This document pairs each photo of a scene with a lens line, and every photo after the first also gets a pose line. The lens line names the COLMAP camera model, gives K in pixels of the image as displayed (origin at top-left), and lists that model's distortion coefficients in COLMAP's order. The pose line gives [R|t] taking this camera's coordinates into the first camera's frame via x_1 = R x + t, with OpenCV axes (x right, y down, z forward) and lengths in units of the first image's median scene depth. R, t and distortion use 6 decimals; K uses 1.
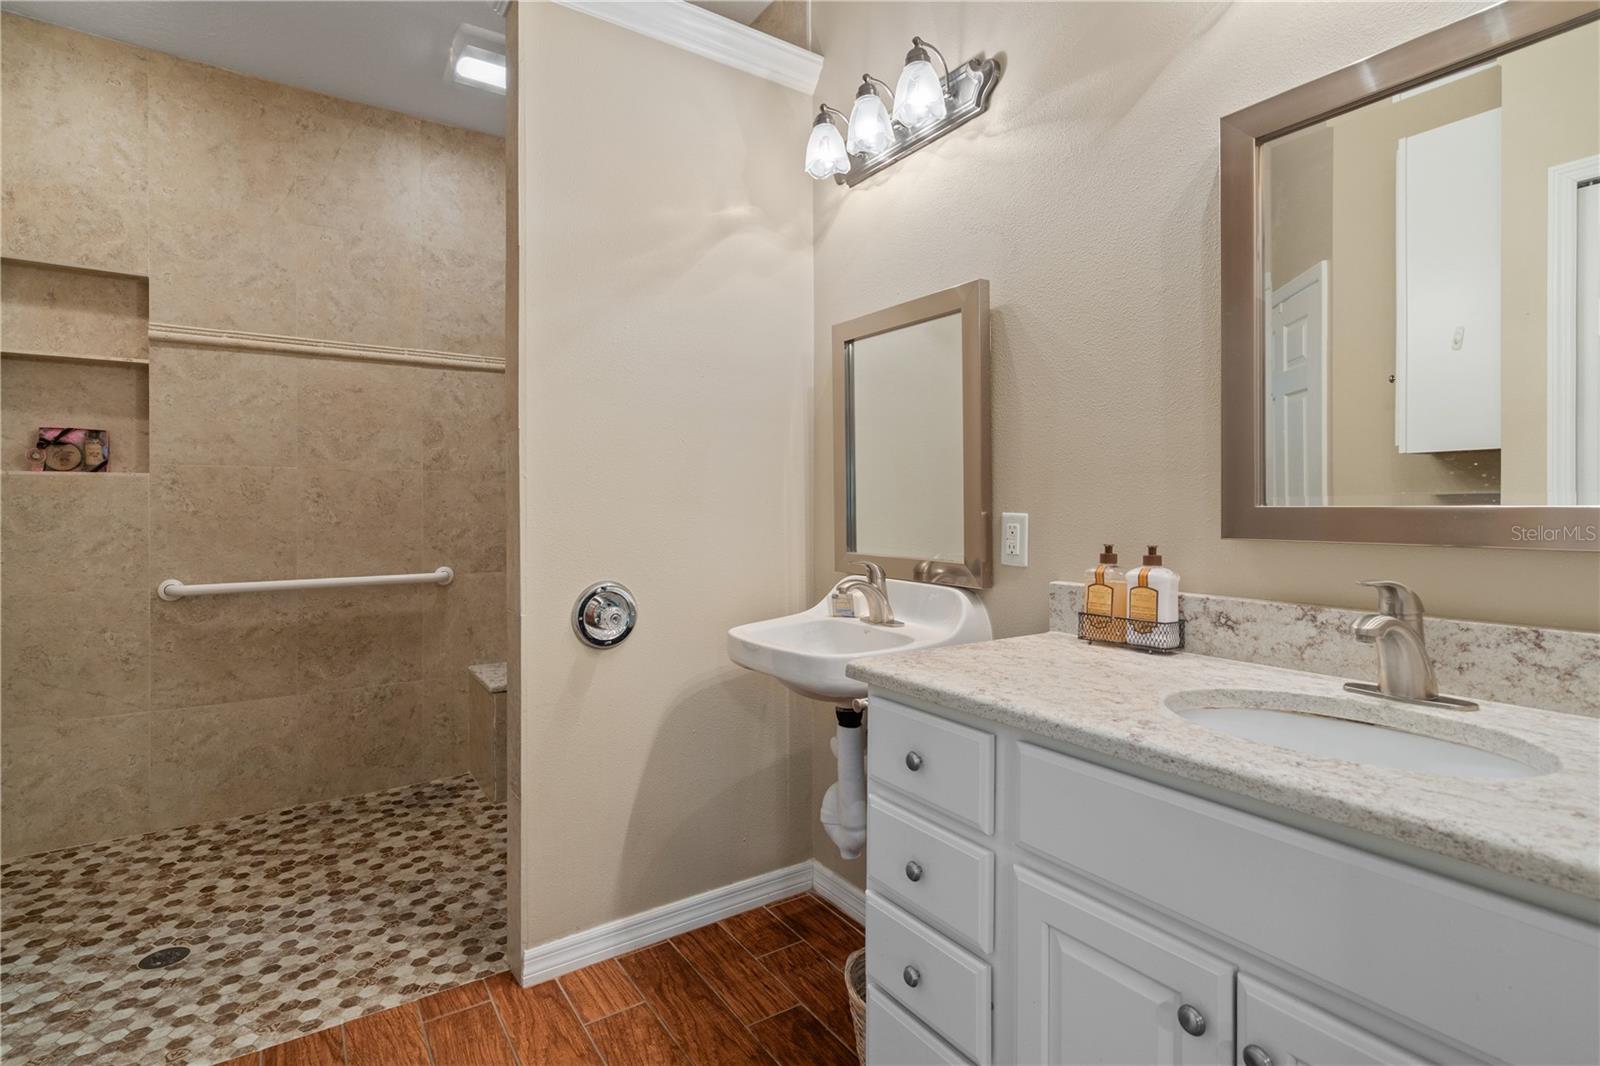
lens RADIAL K [[779.8, 0, 819.6], [0, 779.8, 511.8], [0, 0, 1]] dist [-0.002115, 0.003057]
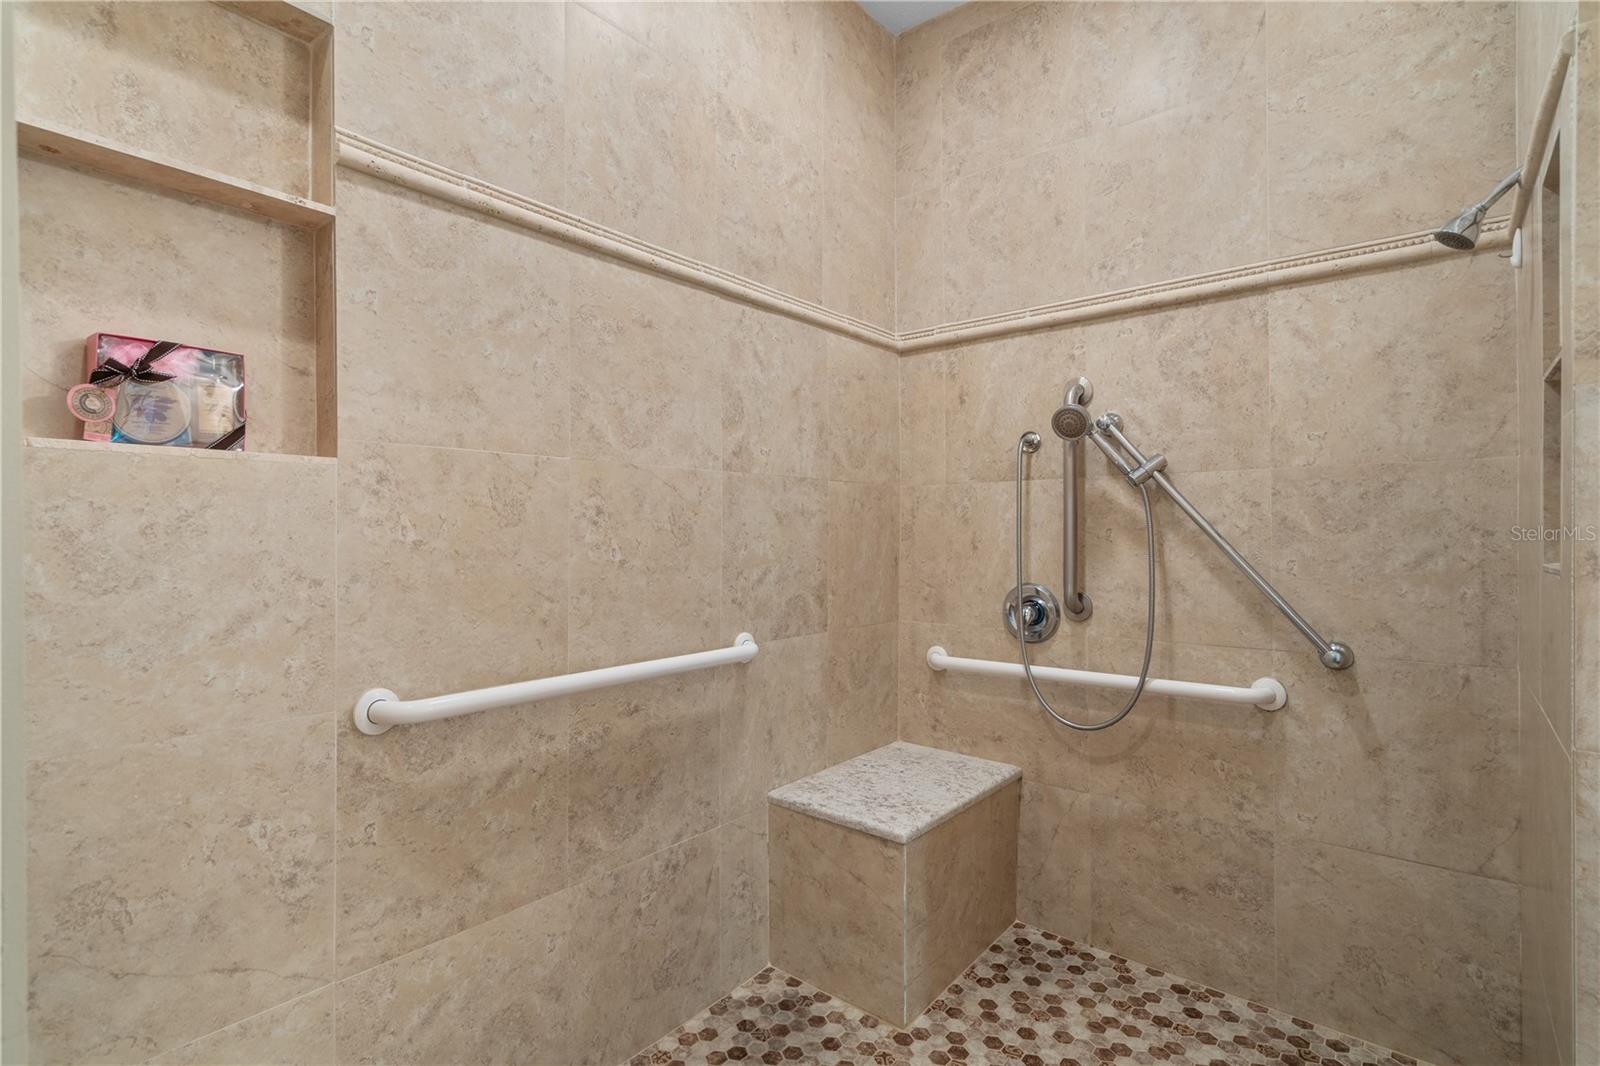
lens RADIAL K [[779.8, 0, 797.2], [0, 779.8, 535.8], [0, 0, 1]] dist [-0.002115, 0.003057]
pose [[0.959184, 0.004282, 0.282750, -0.696222], [-0.004652, 0.999989, 0.000636, -0.005394], [-0.282744, -0.001925, 0.959193, 0.466322]]
